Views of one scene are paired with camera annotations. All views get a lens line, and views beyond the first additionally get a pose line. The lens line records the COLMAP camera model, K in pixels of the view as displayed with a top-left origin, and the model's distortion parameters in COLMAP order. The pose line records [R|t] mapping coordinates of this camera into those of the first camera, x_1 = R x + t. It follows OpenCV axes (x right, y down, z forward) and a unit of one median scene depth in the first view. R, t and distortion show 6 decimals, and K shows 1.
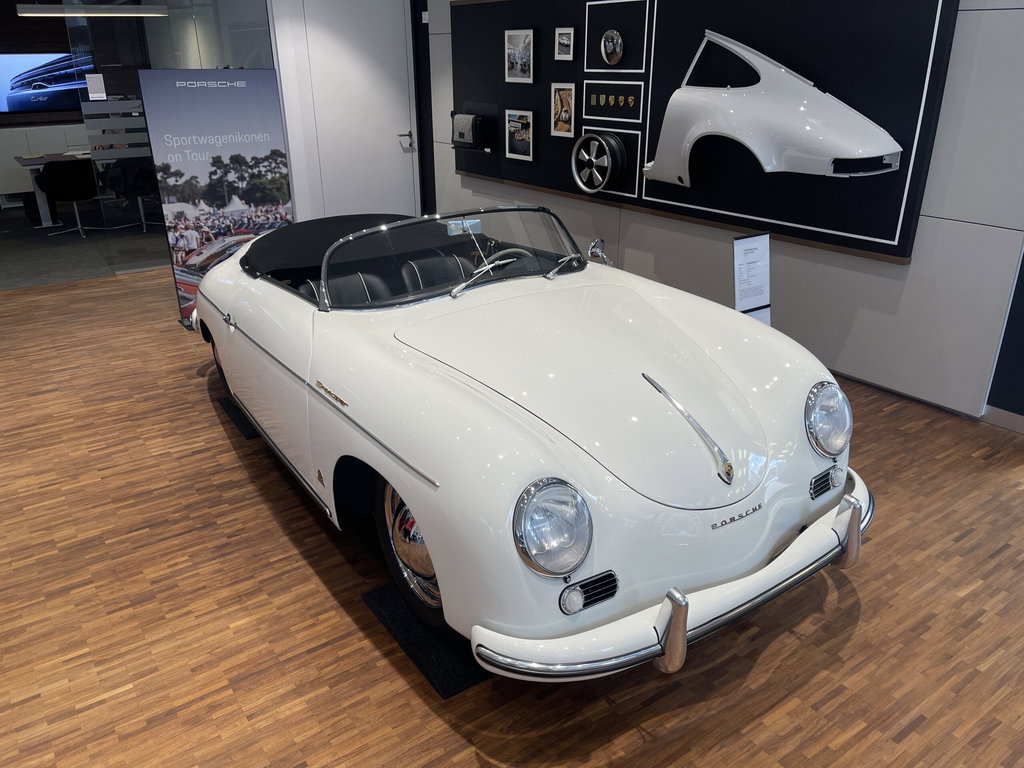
lens RADIAL K [[792.4, 0, 512.0], [0, 792.4, 384.0], [0, 0, 1]] dist [0.042188, -0.008857]
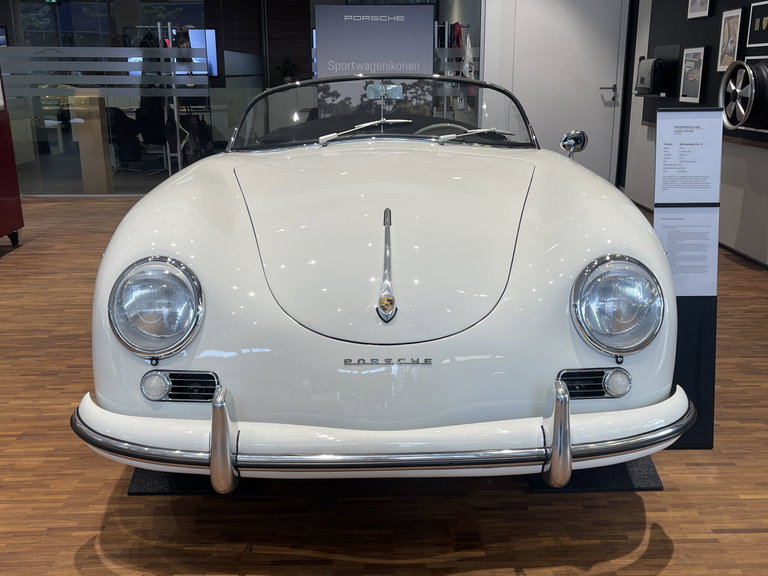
lens RADIAL K [[792.8, 0, 384.0], [0, 792.8, 288.0], [0, 0, 1]] dist [0.038256, 0.033862]
pose [[0.837465, 0.152522, -0.524776, 0.275950], [-0.211985, 0.975741, -0.054705, 0.053917], [0.503702, 0.157058, 0.849480, 0.113498]]
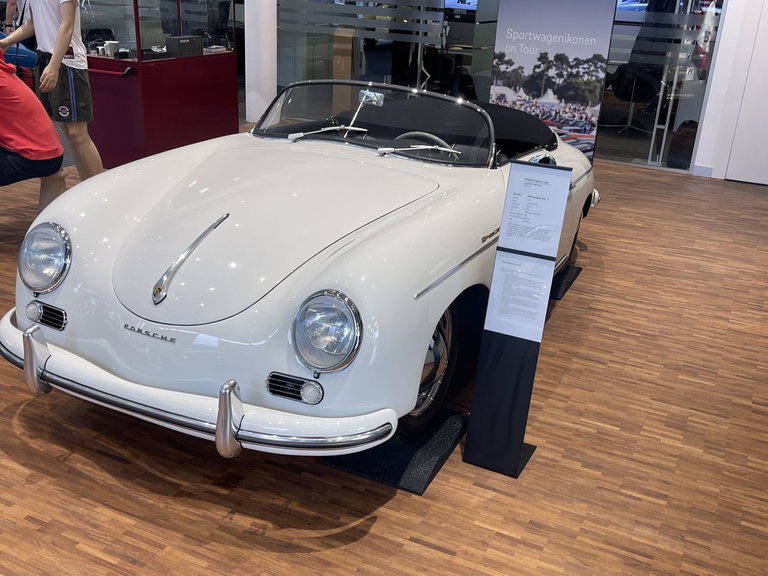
lens RADIAL K [[783.5, 0, 369.7], [0, 783.5, 277.1], [0, 0, 1]] dist [0.032007, 0.015048]
pose [[0.499611, 0.344309, -0.794884, 0.505709], [-0.379242, 0.911942, 0.156647, -0.076528], [0.778822, 0.223191, 0.586193, 0.227813]]
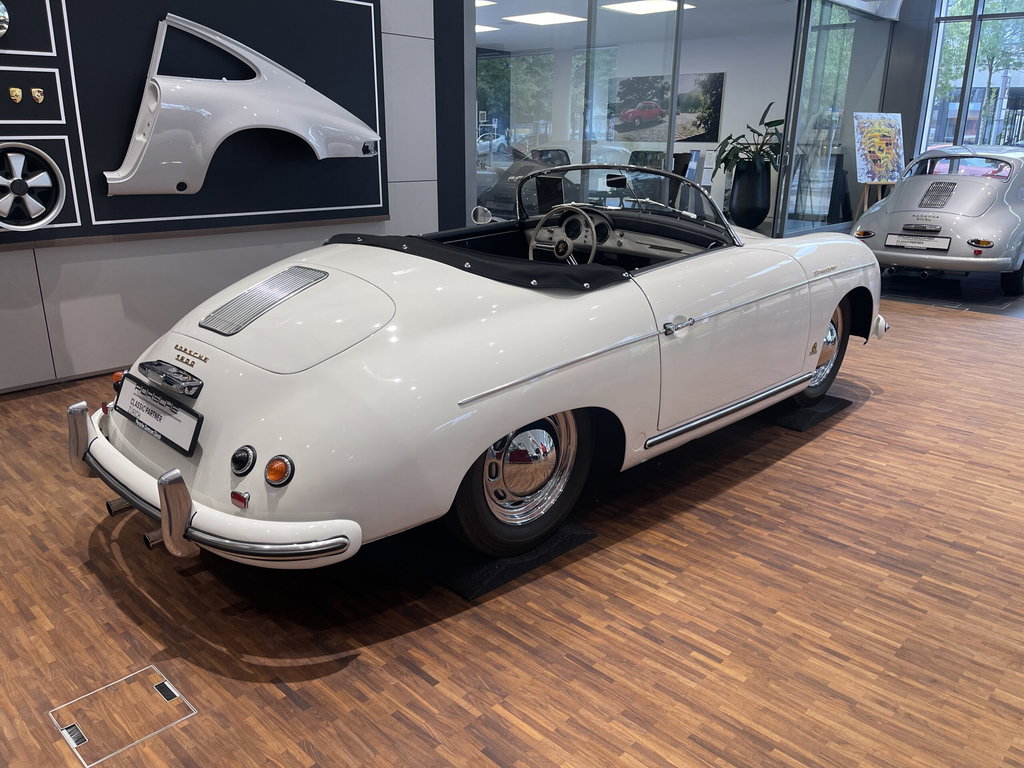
lens RADIAL K [[792.4, 0, 512.0], [0, 792.4, 384.0], [0, 0, 1]] dist [0.042188, -0.008857]
pose [[-0.208123, -0.290024, 0.934115, -0.655468], [0.362352, 0.864212, 0.349054, -0.222244], [-0.908507, 0.411124, -0.074772, 0.751255]]
